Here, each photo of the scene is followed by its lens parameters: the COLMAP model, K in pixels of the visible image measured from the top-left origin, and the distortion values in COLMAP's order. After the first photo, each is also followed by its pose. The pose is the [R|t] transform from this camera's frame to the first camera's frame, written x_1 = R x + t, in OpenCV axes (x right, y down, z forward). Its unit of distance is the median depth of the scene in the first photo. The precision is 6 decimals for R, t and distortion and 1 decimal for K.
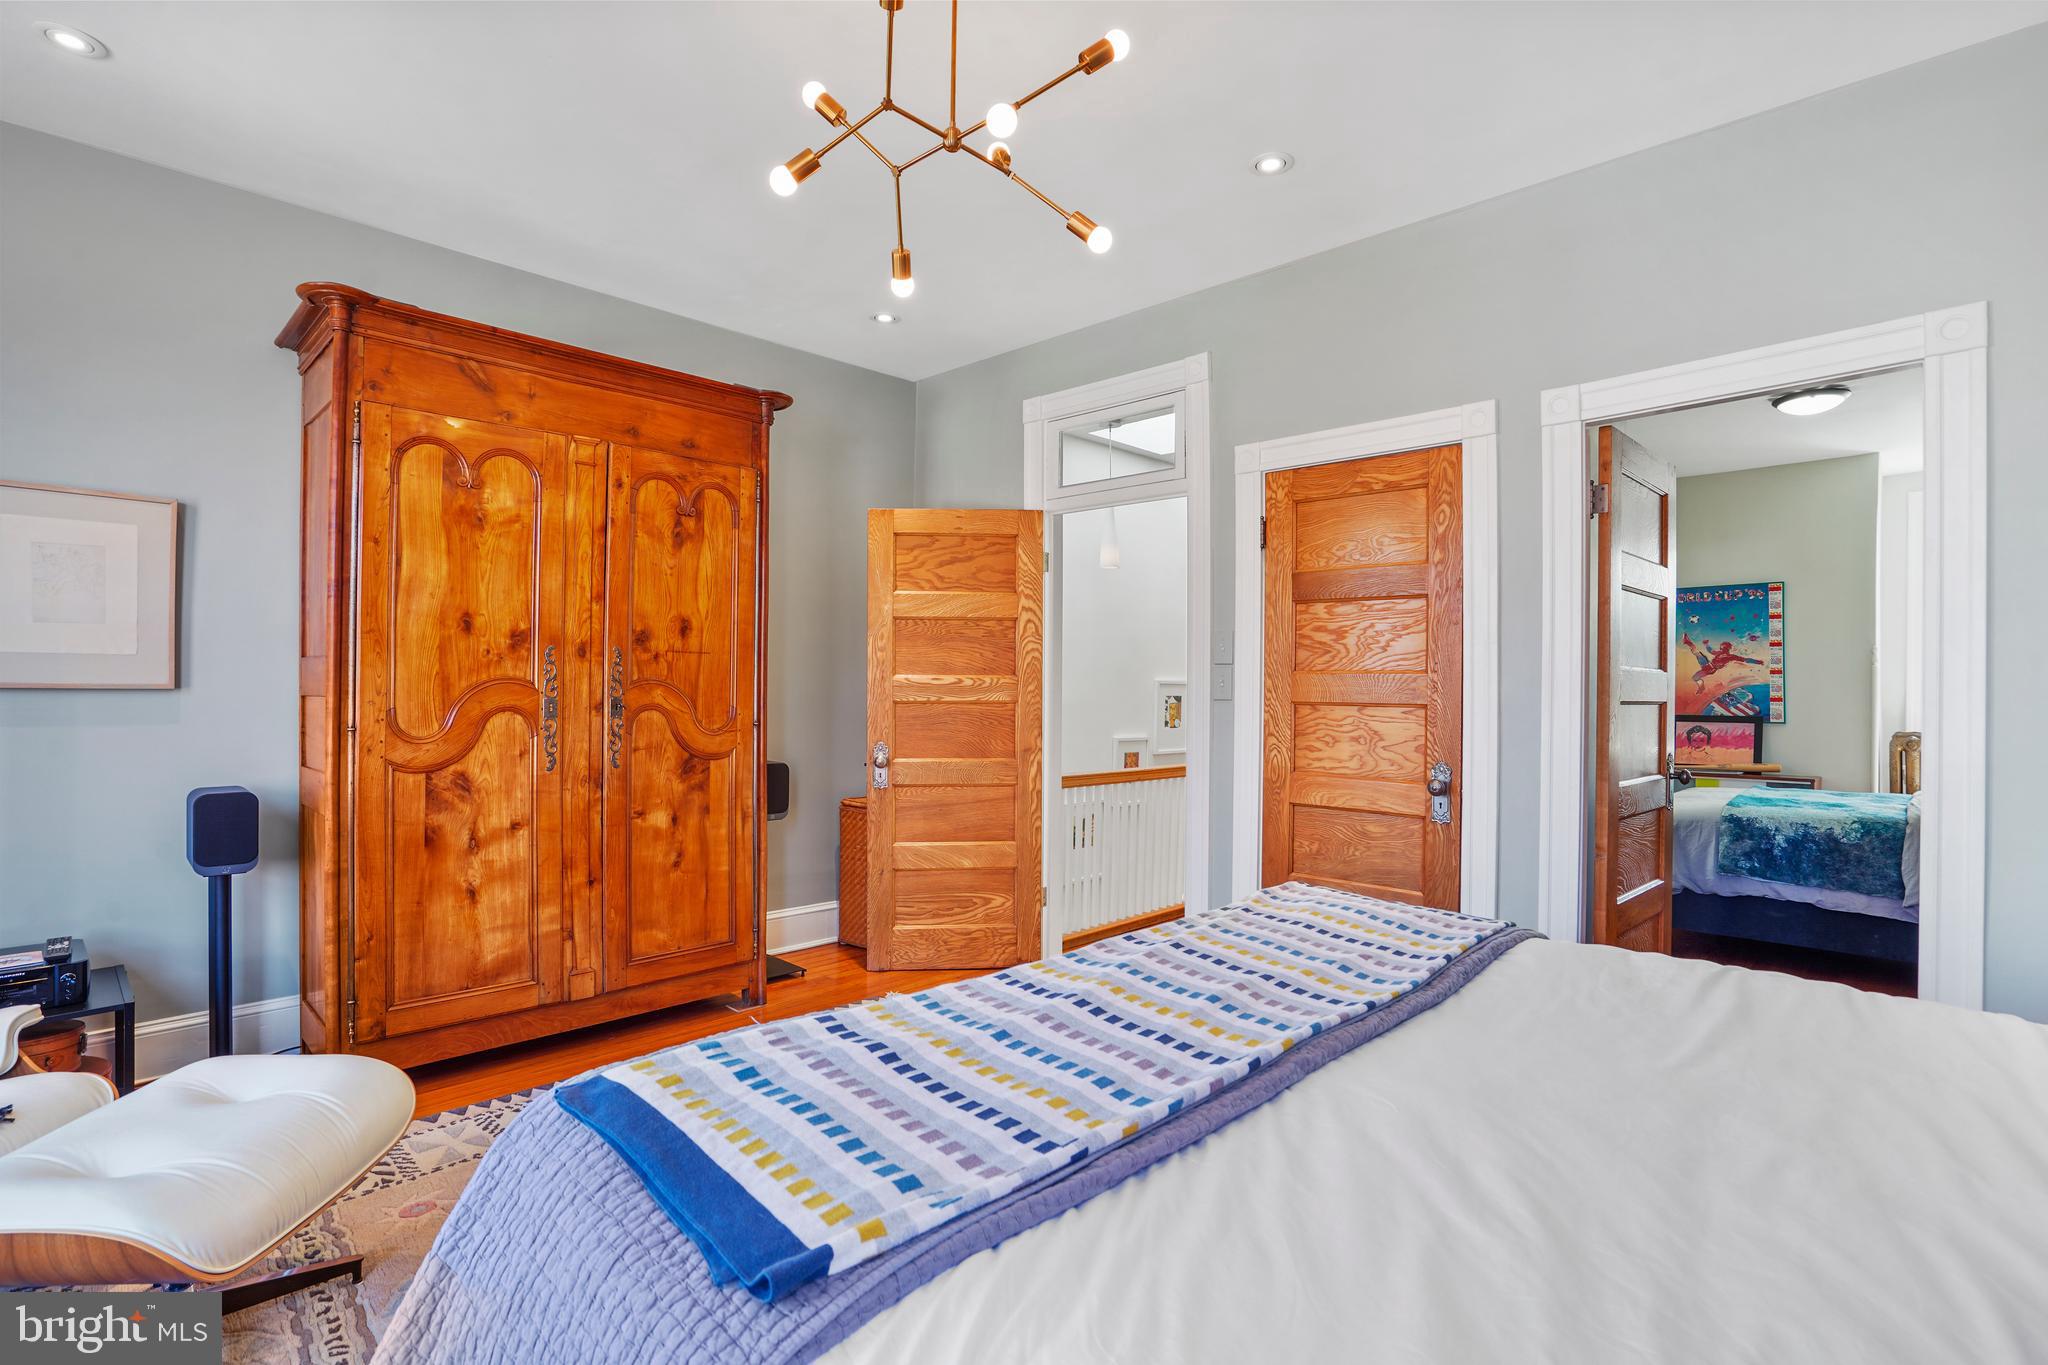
lens RADIAL K [[974.5, 0, 1016.1], [0, 974.5, 686.0], [0, 0, 1]] dist [-0.052855, 0.020594]
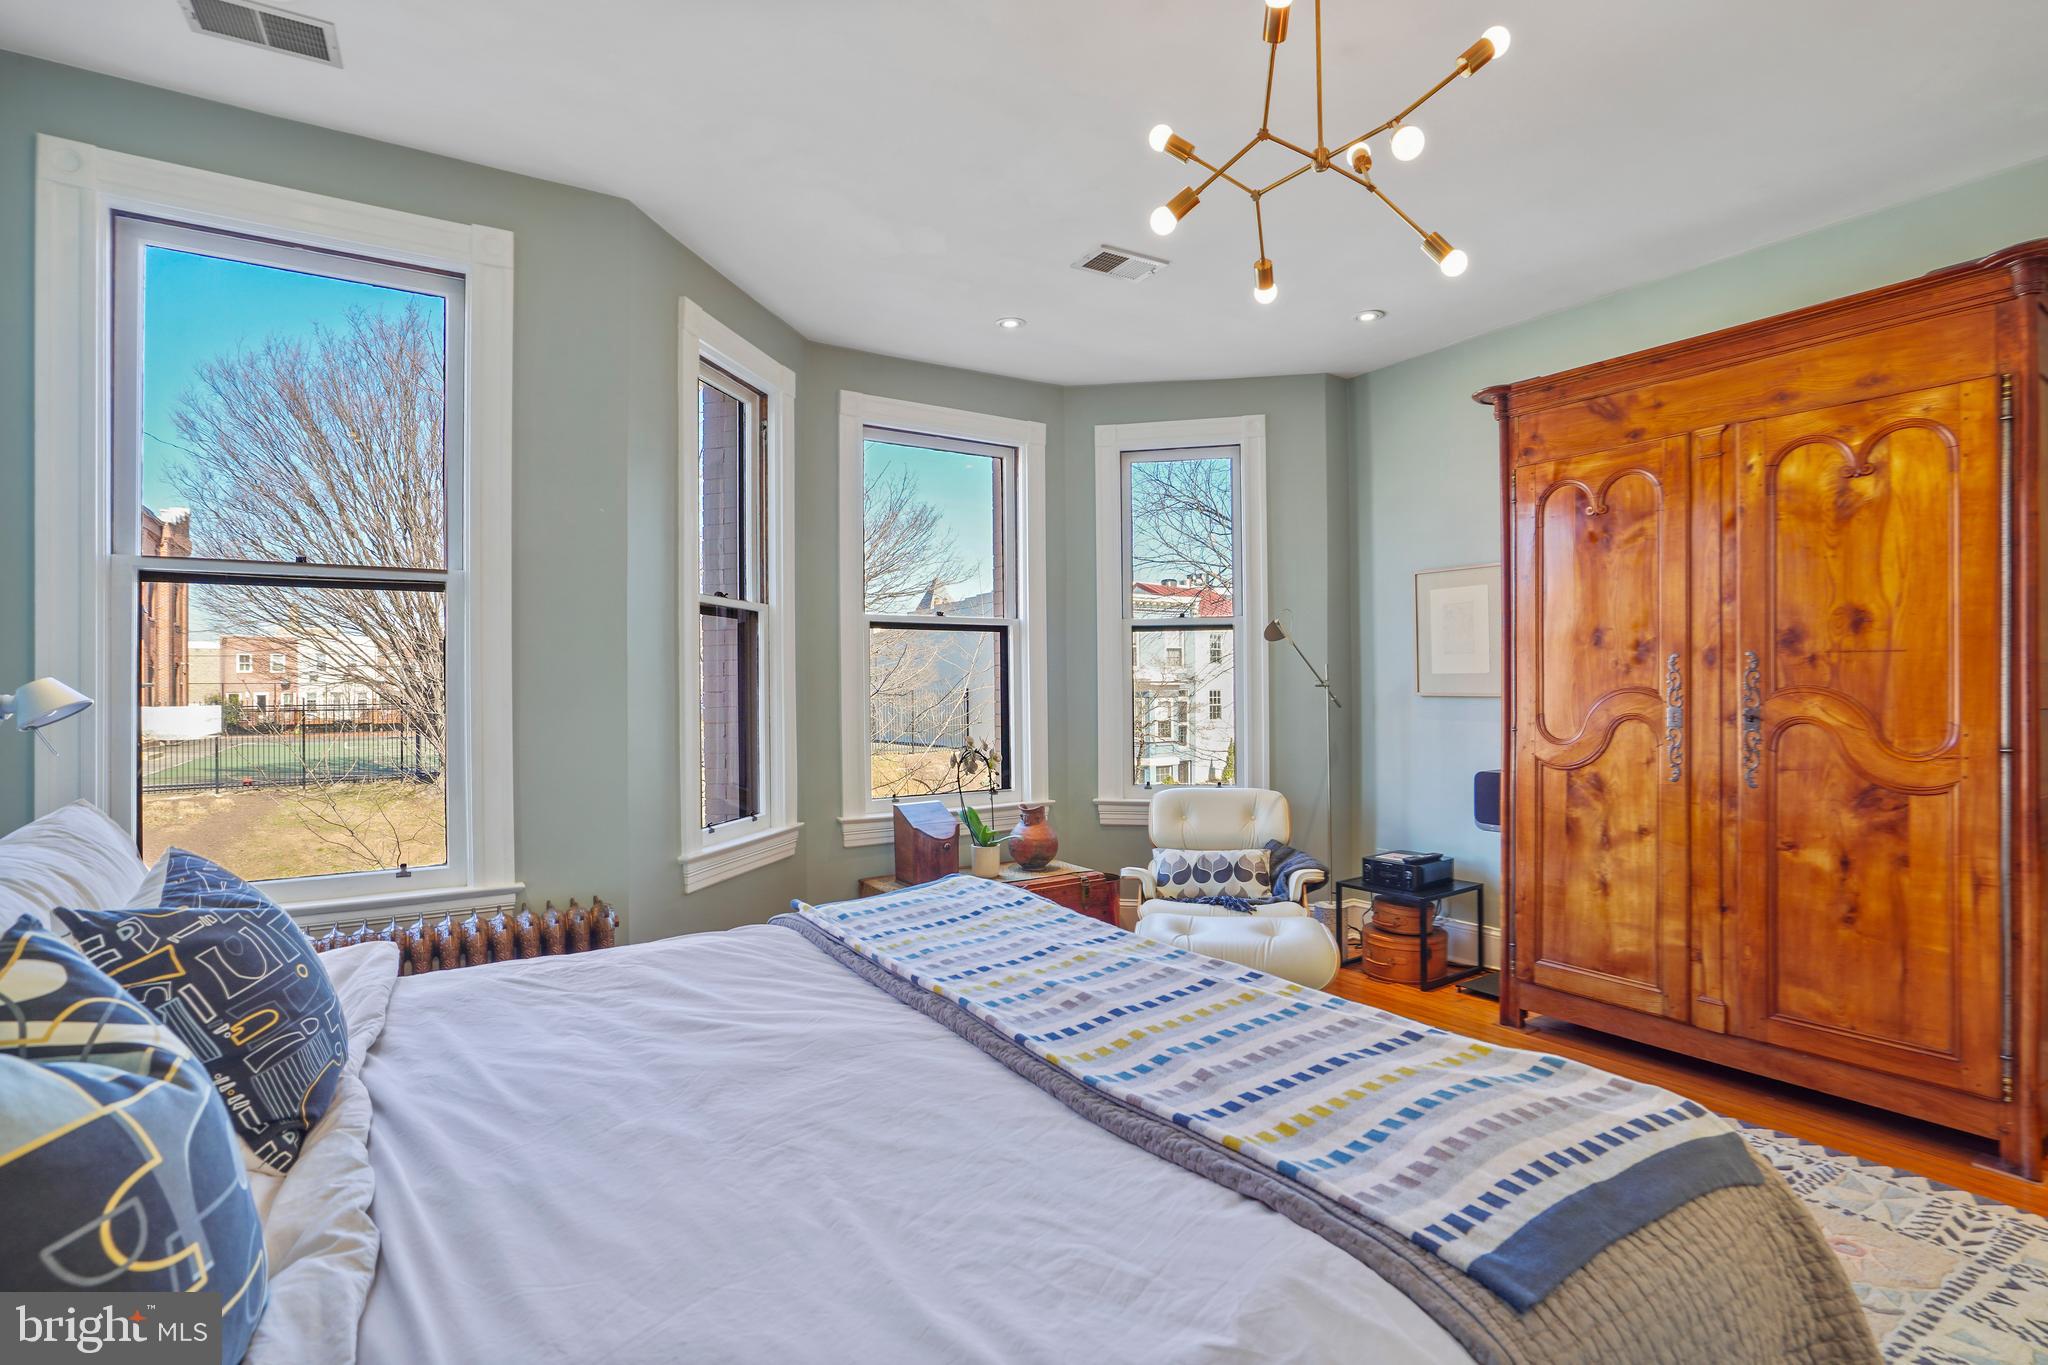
lens RADIAL K [[977.5, 0, 1022.1], [0, 977.5, 686.2], [0, 0, 1]] dist [-0.052804, 0.019683]
pose [[-0.214990, -0.003203, -0.976611, 0.595485], [0.008819, 0.999947, -0.005221, -0.009761], [0.976576, -0.009736, -0.214950, 0.547410]]
